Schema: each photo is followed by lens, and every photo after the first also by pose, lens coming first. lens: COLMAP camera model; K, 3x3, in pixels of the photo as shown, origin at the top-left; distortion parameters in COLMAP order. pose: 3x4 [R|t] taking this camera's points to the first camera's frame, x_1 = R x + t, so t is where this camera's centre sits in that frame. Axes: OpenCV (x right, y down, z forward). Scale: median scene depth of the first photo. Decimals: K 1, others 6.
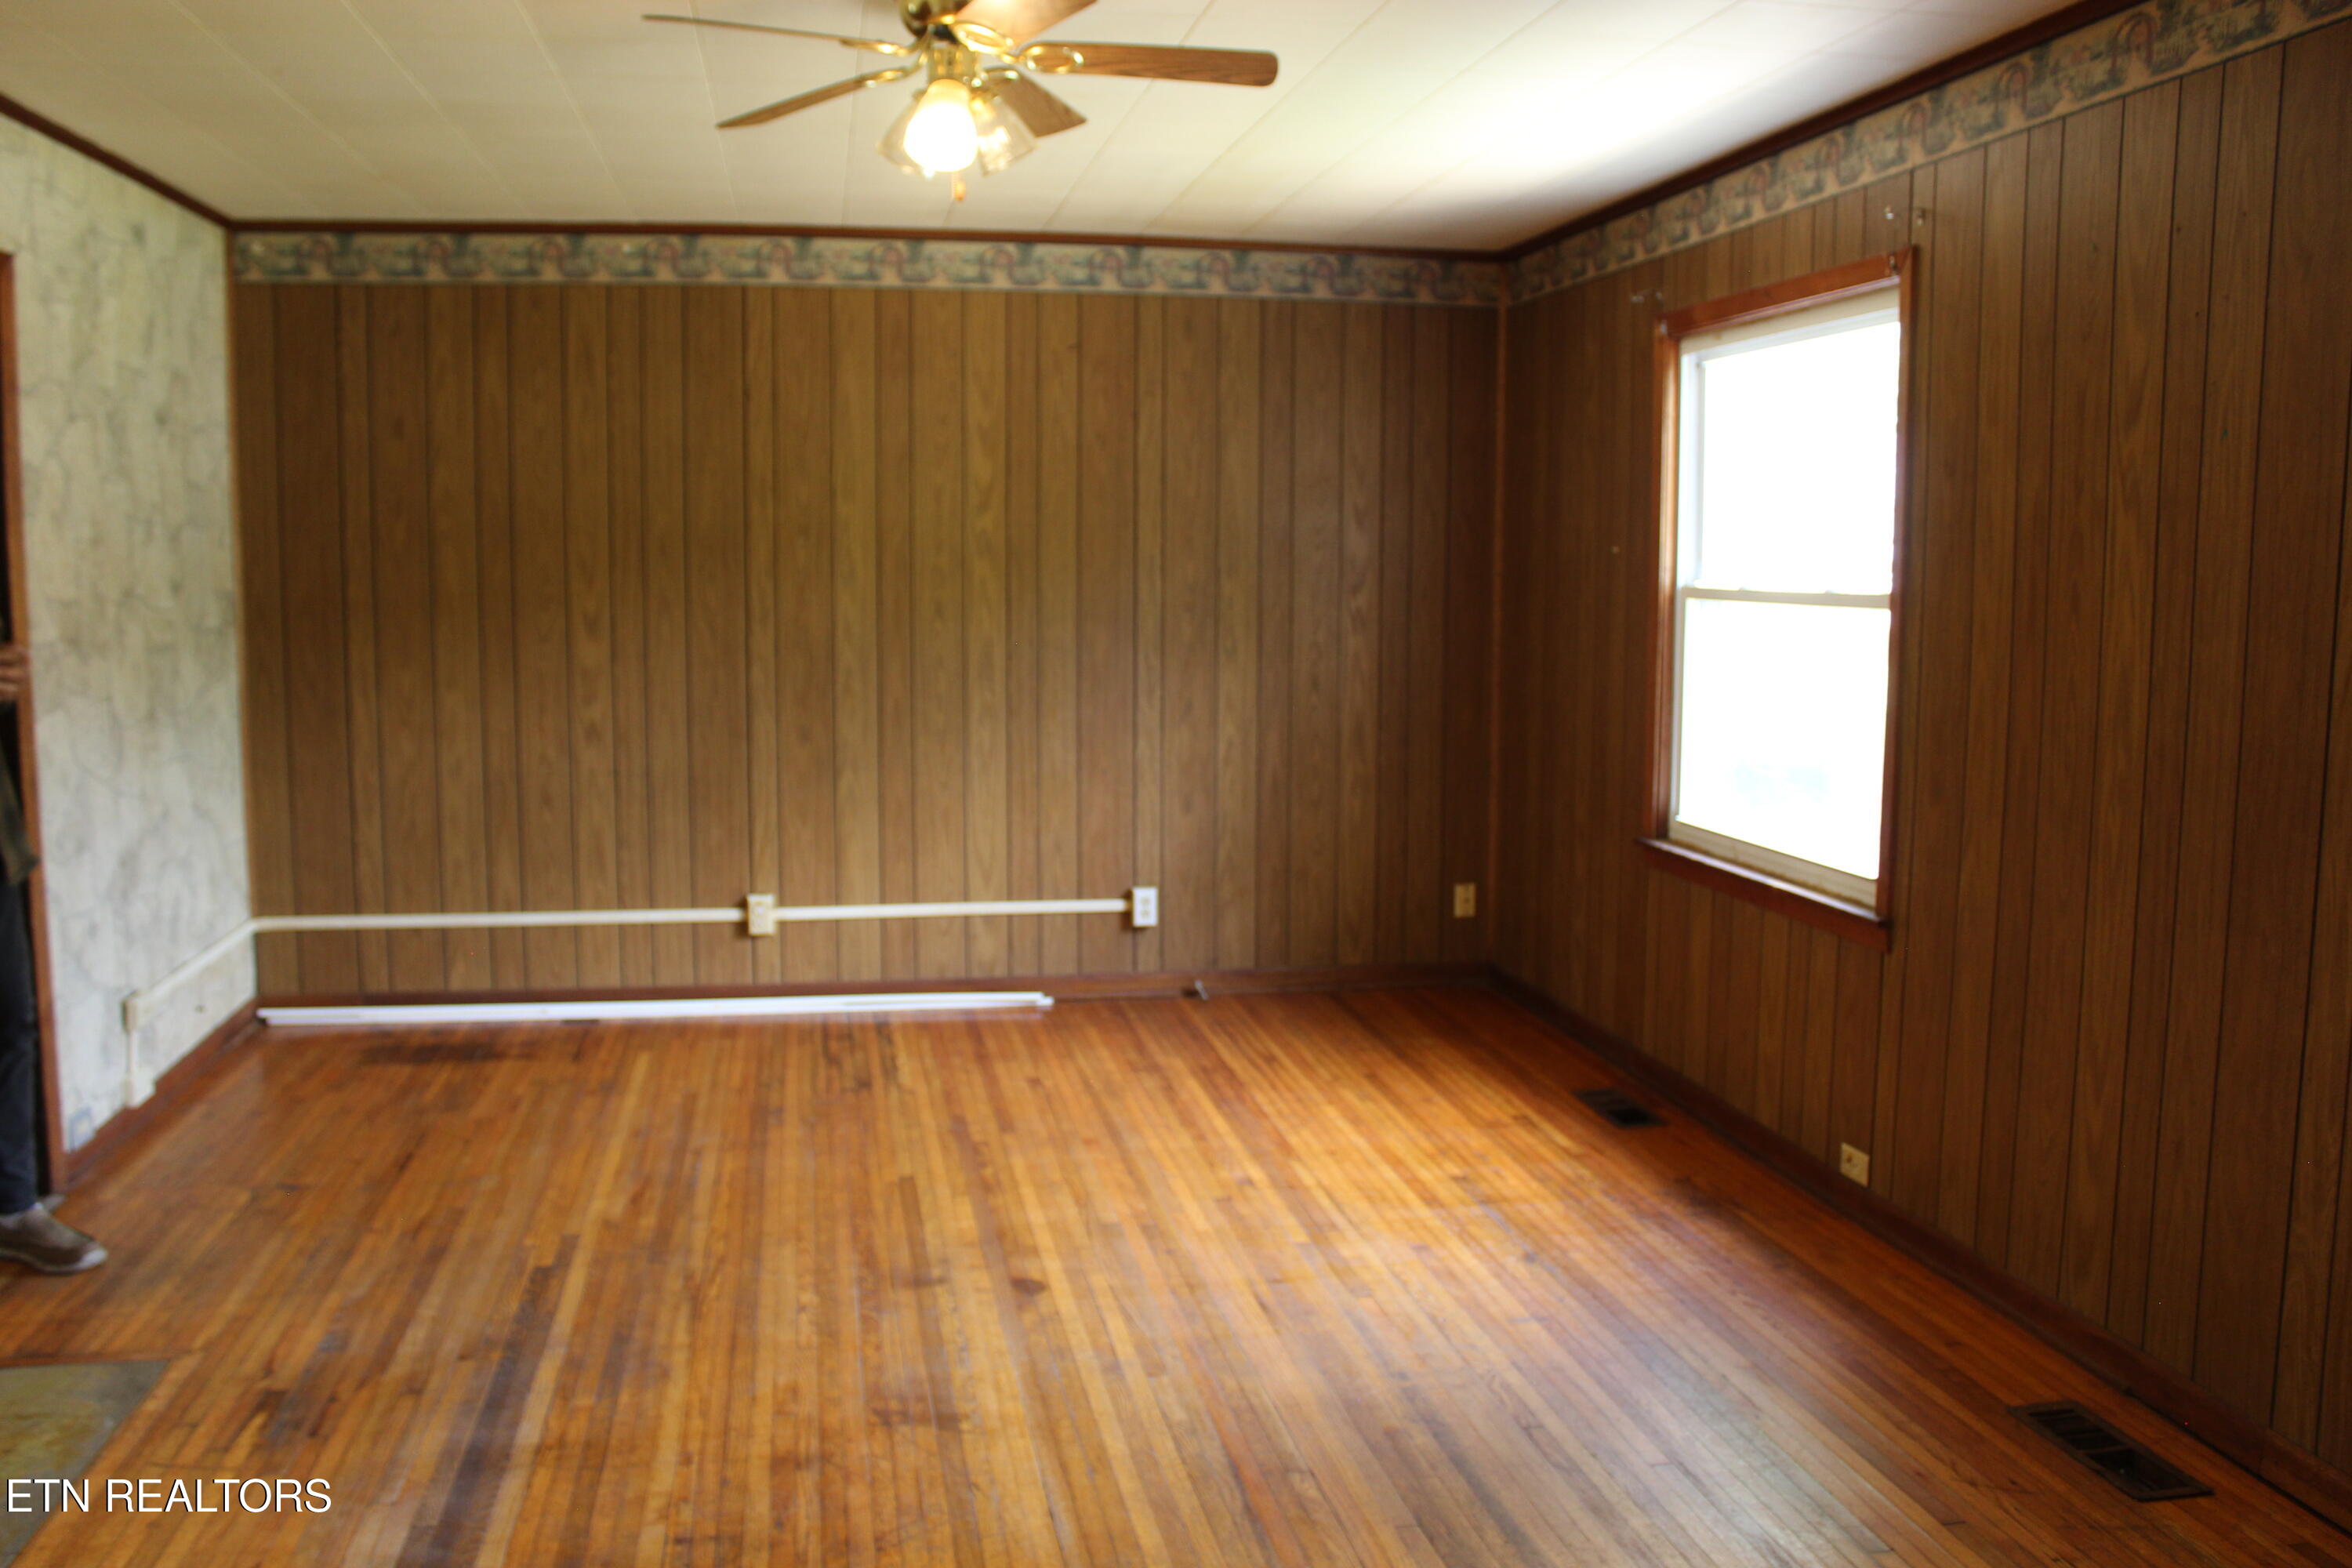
lens RADIAL K [[1952.5, 0, 1131.0], [0, 1952.5, 775.5], [0, 0, 1]] dist [-0.165474, 0.145468]
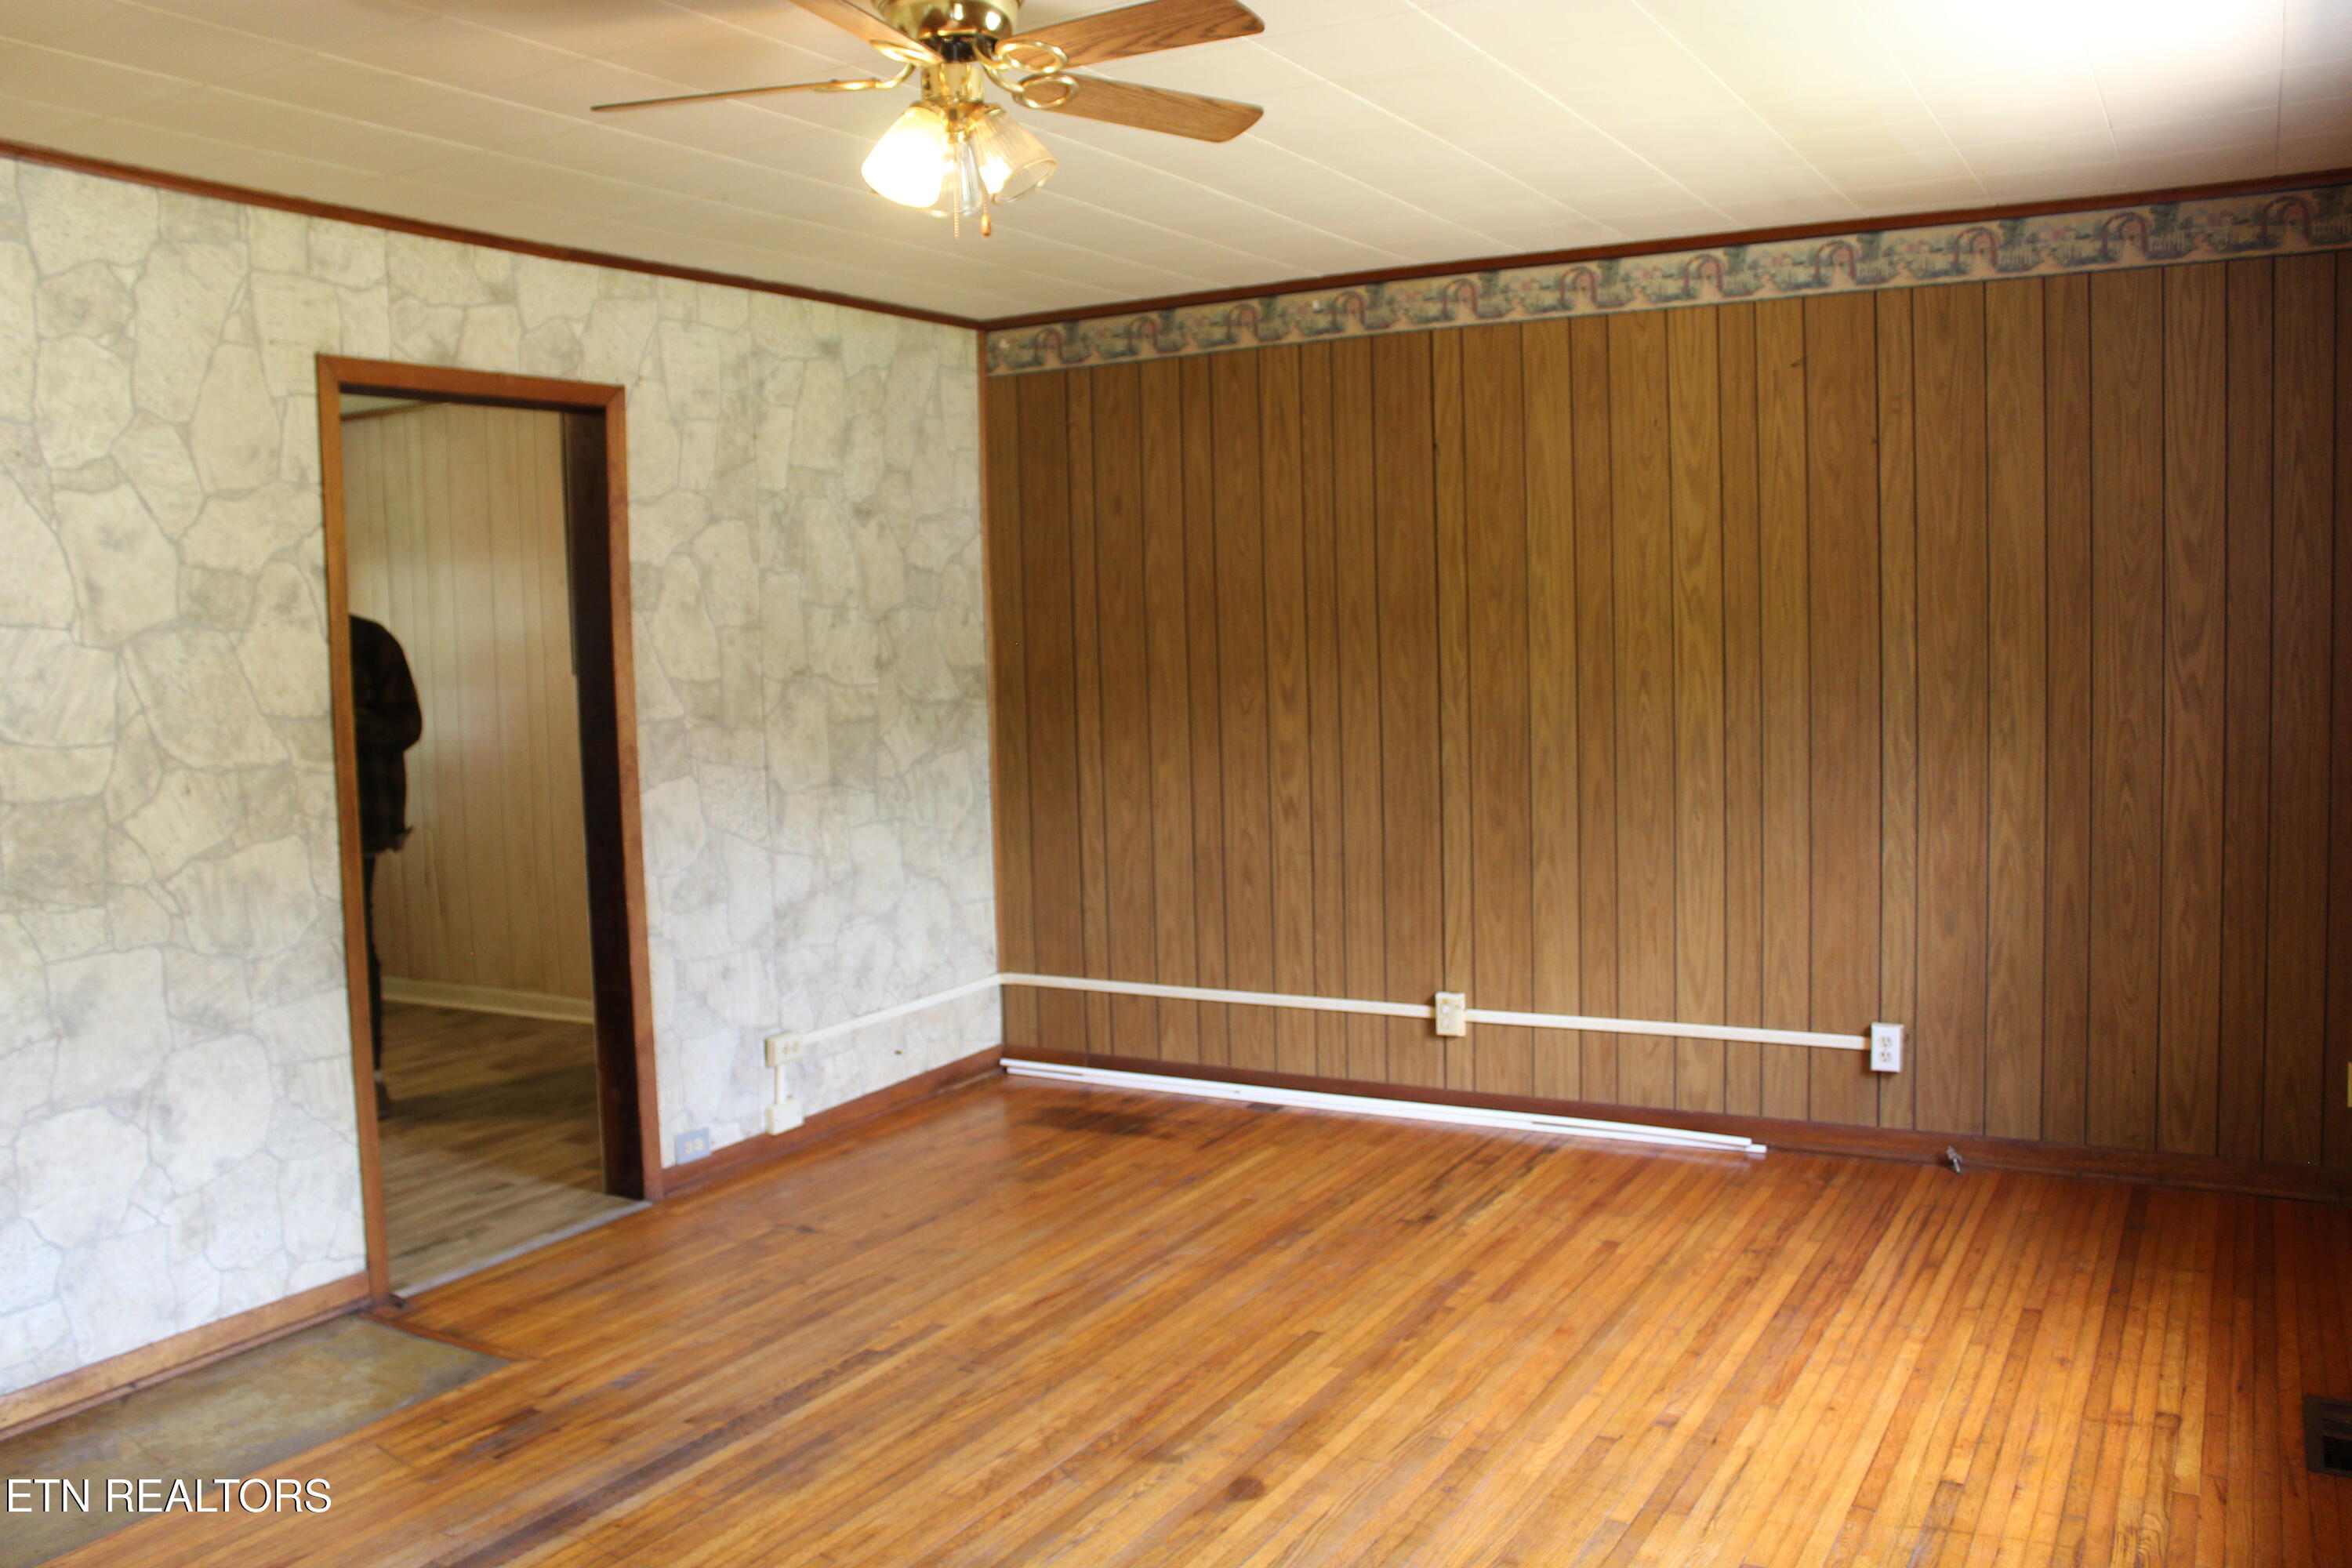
lens RADIAL K [[1952.5, 0, 1131.0], [0, 1952.5, 775.5], [0, 0, 1]] dist [-0.165474, 0.145468]
pose [[0.764509, 0.023193, -0.644196, 0.291603], [-0.041005, 0.999078, -0.012693, -0.023872], [0.643308, 0.036119, 0.764755, 0.206646]]
